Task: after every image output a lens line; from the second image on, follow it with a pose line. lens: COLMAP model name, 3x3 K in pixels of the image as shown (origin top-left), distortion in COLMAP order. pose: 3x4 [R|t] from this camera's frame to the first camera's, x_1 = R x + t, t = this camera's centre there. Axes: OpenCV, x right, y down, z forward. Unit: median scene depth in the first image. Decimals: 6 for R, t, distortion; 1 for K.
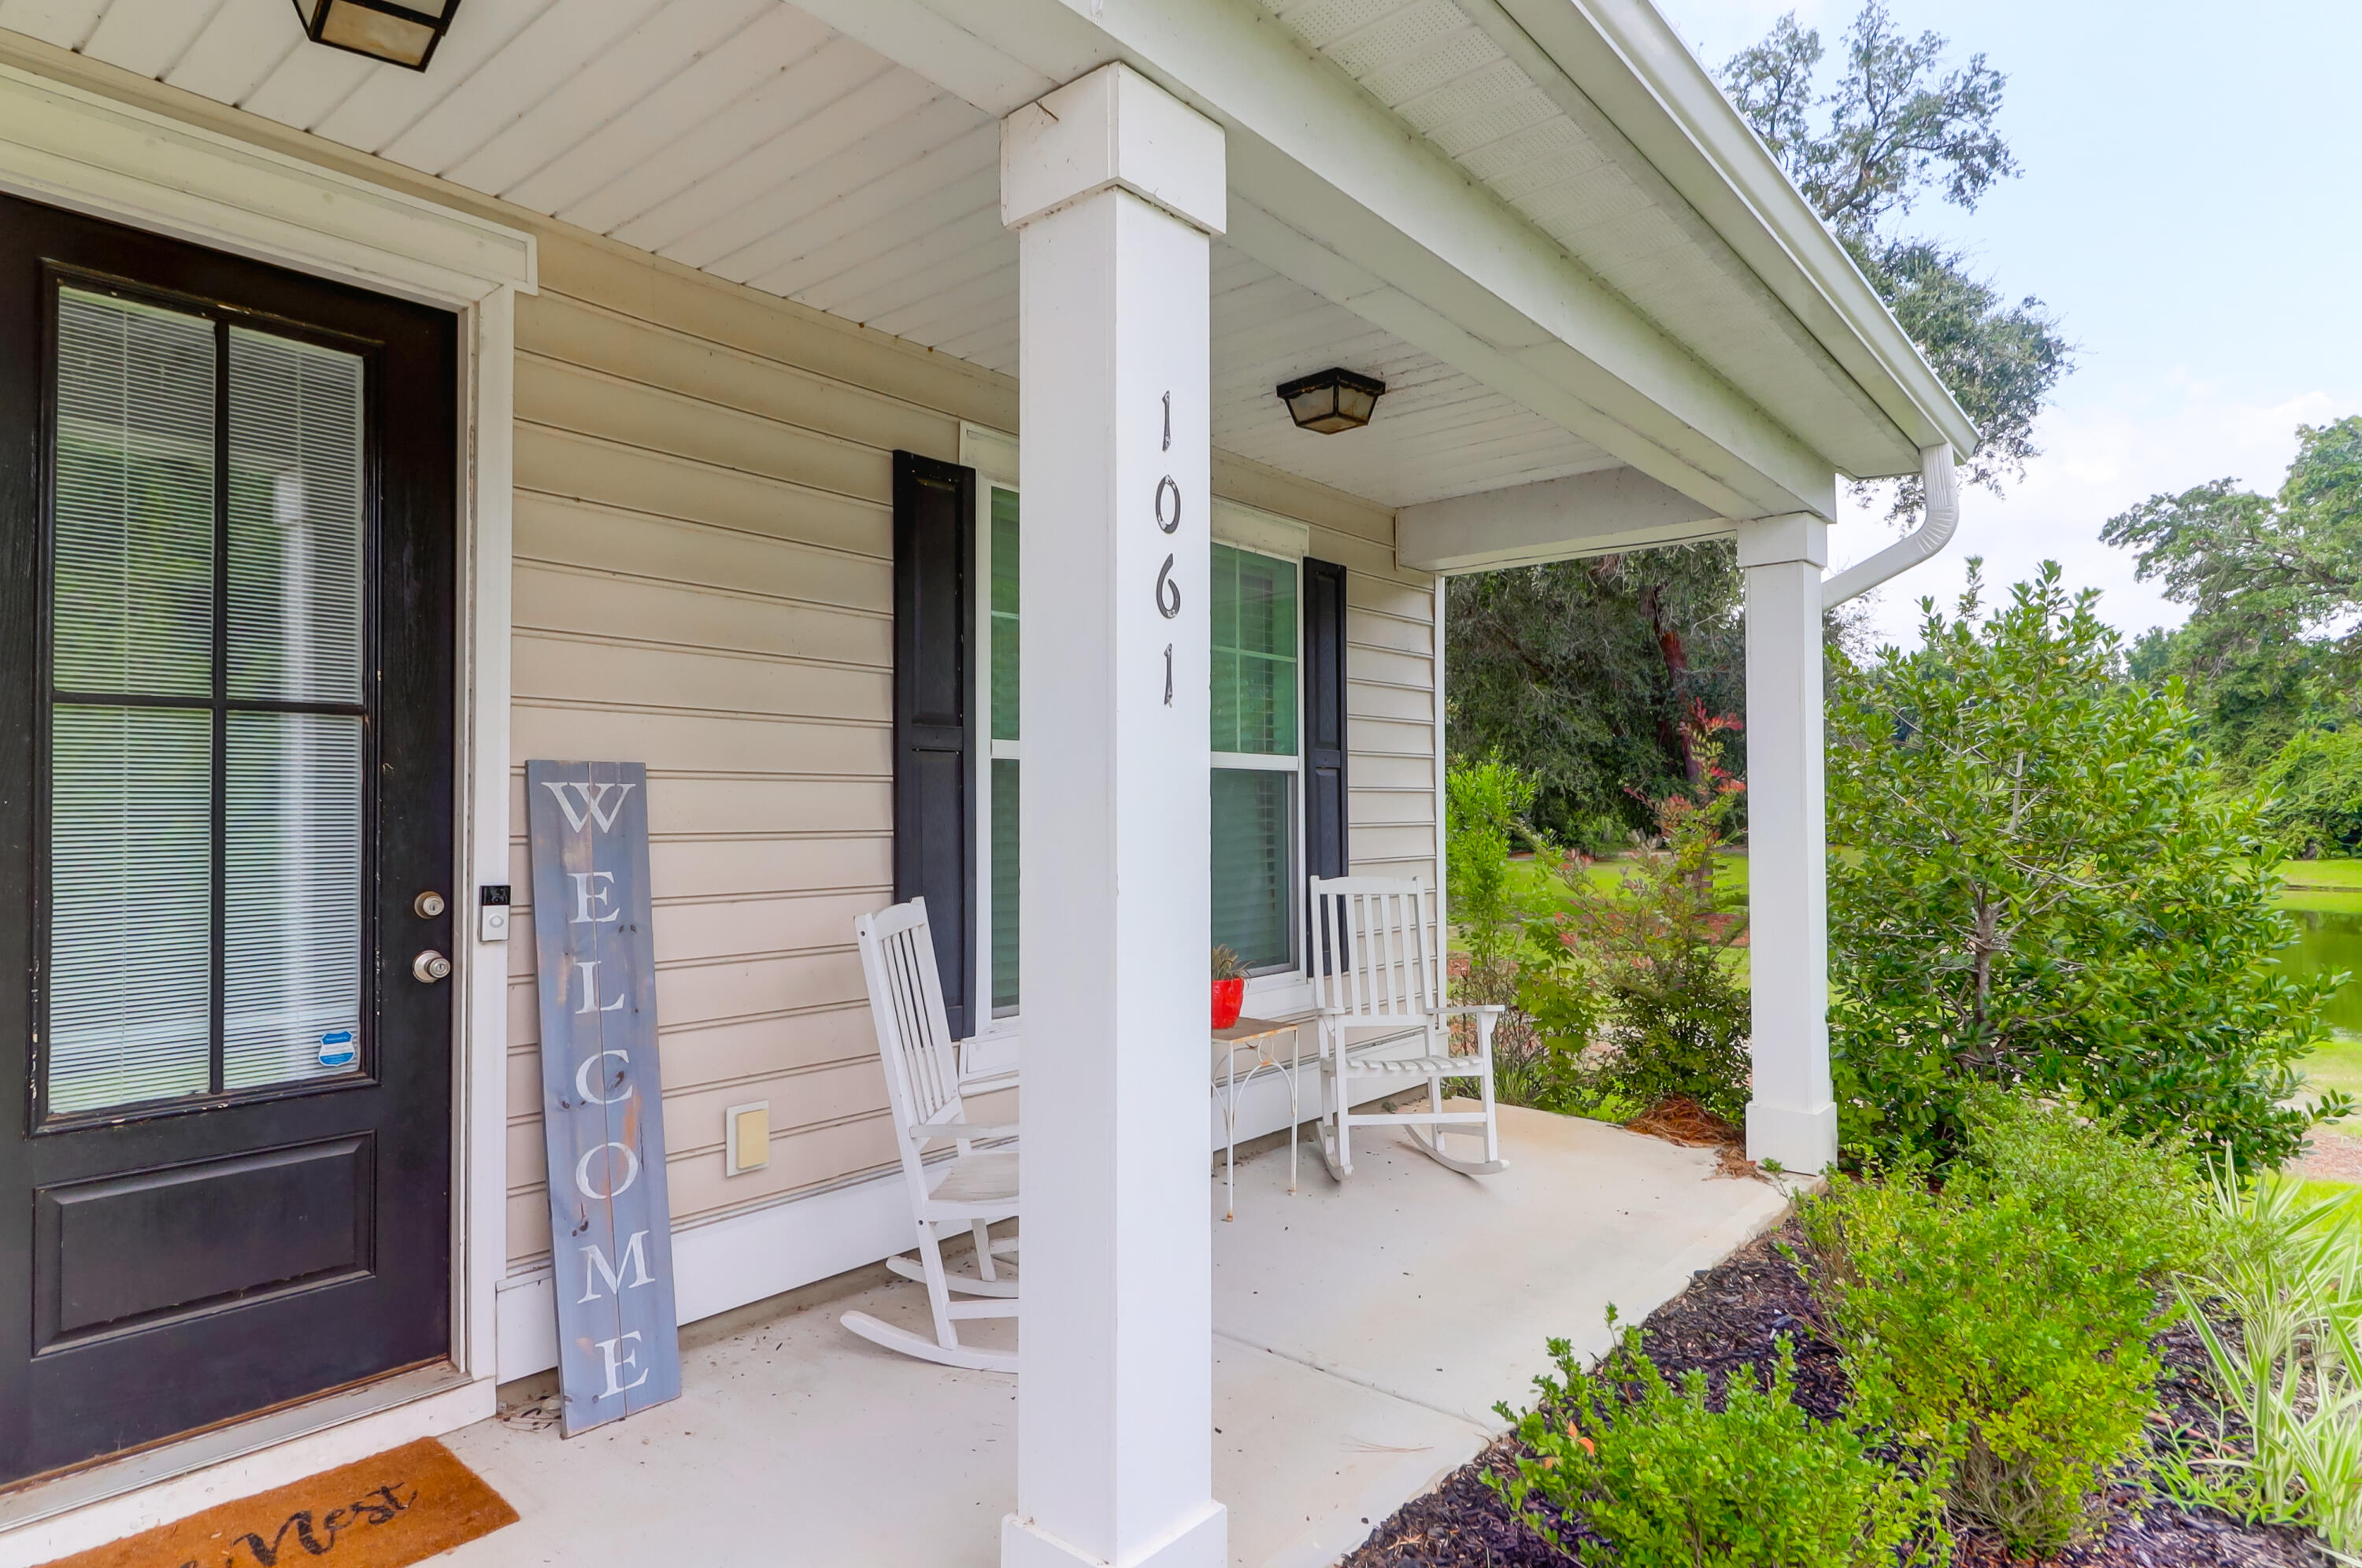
lens RADIAL K [[1300.6, 0, 1197.0], [0, 1300.6, 790.9], [0, 0, 1]] dist [-0.006957, -0.001799]
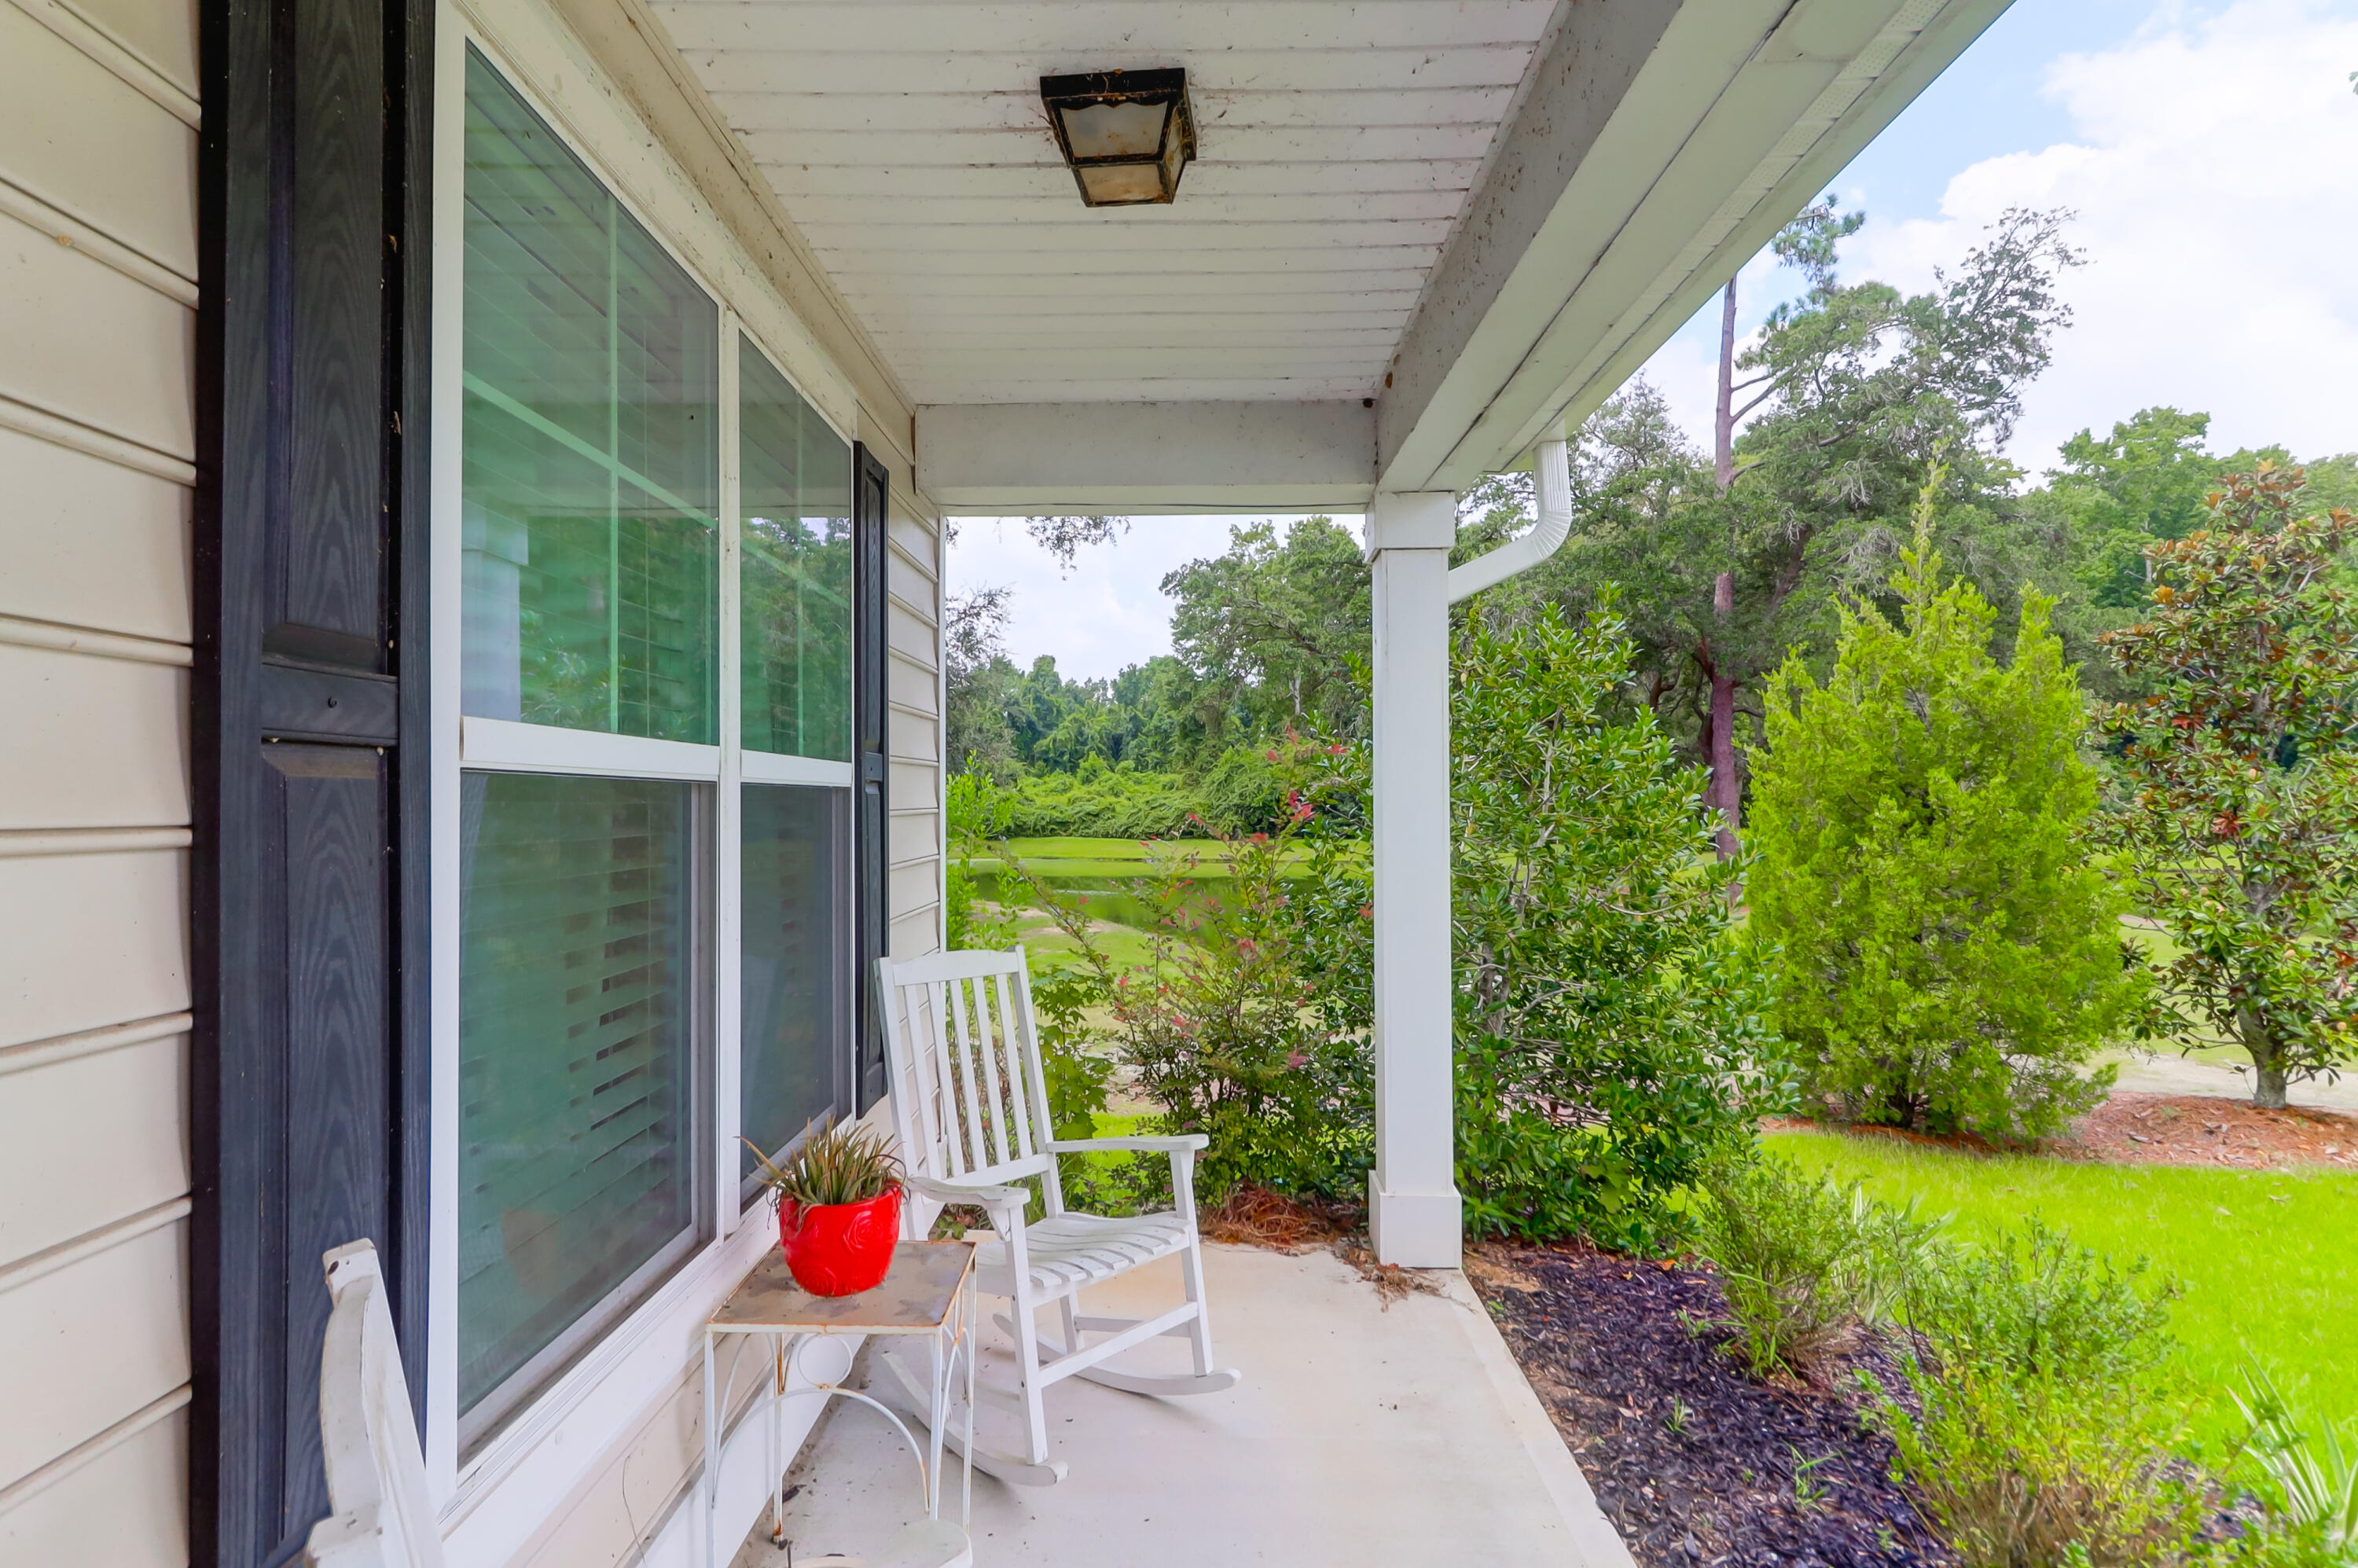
lens RADIAL K [[1217.7, 0, 1174.6], [0, 1217.7, 795.3], [0, 0, 1]] dist [0.003596, -0.006554]
pose [[0.774471, 0.008158, 0.632557, -0.165949], [-0.014860, 0.999876, 0.005299, -0.016619], [-0.632435, -0.013504, 0.774496, 0.456395]]
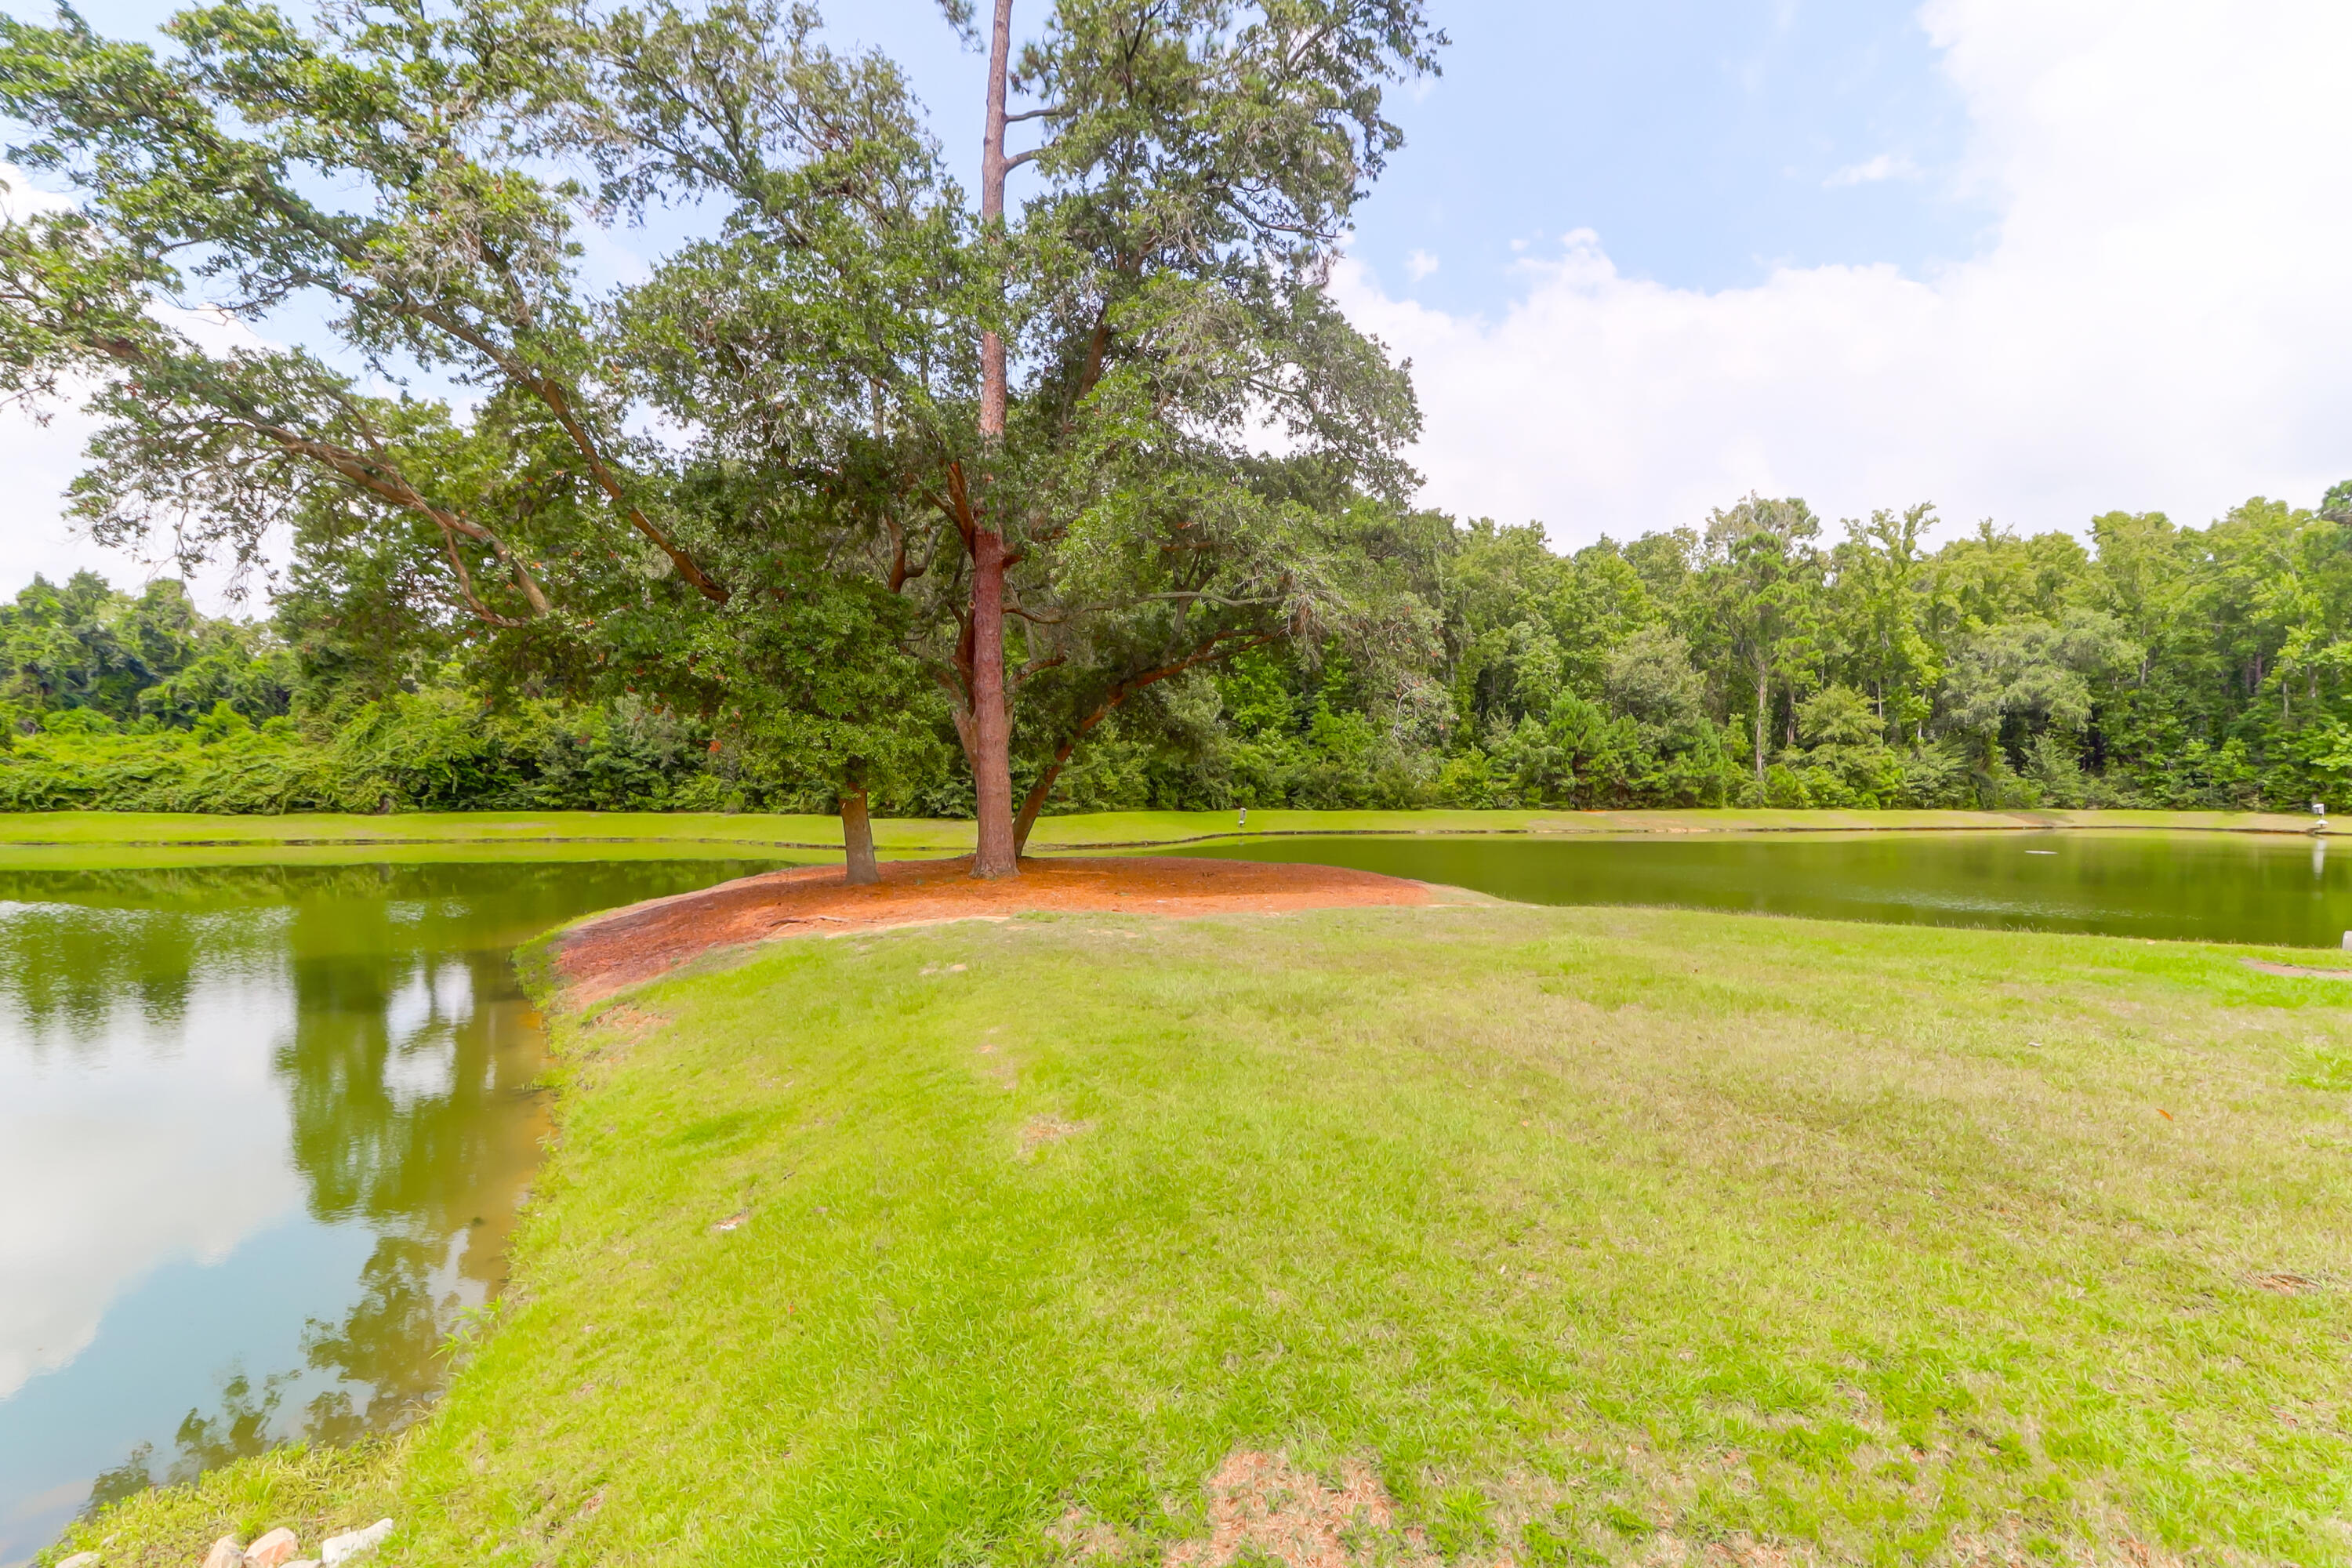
lens RADIAL K [[1087.1, 0, 1163.1], [0, 1087.1, 782.8], [0, 0, 1]] dist [0.004521, -0.000900]
pose [[0.295518, 0.007028, 0.955311, 2.805891], [-0.024566, 0.999698, 0.000245, 0.164823], [-0.955021, -0.023541, 0.295601, 1.955022]]
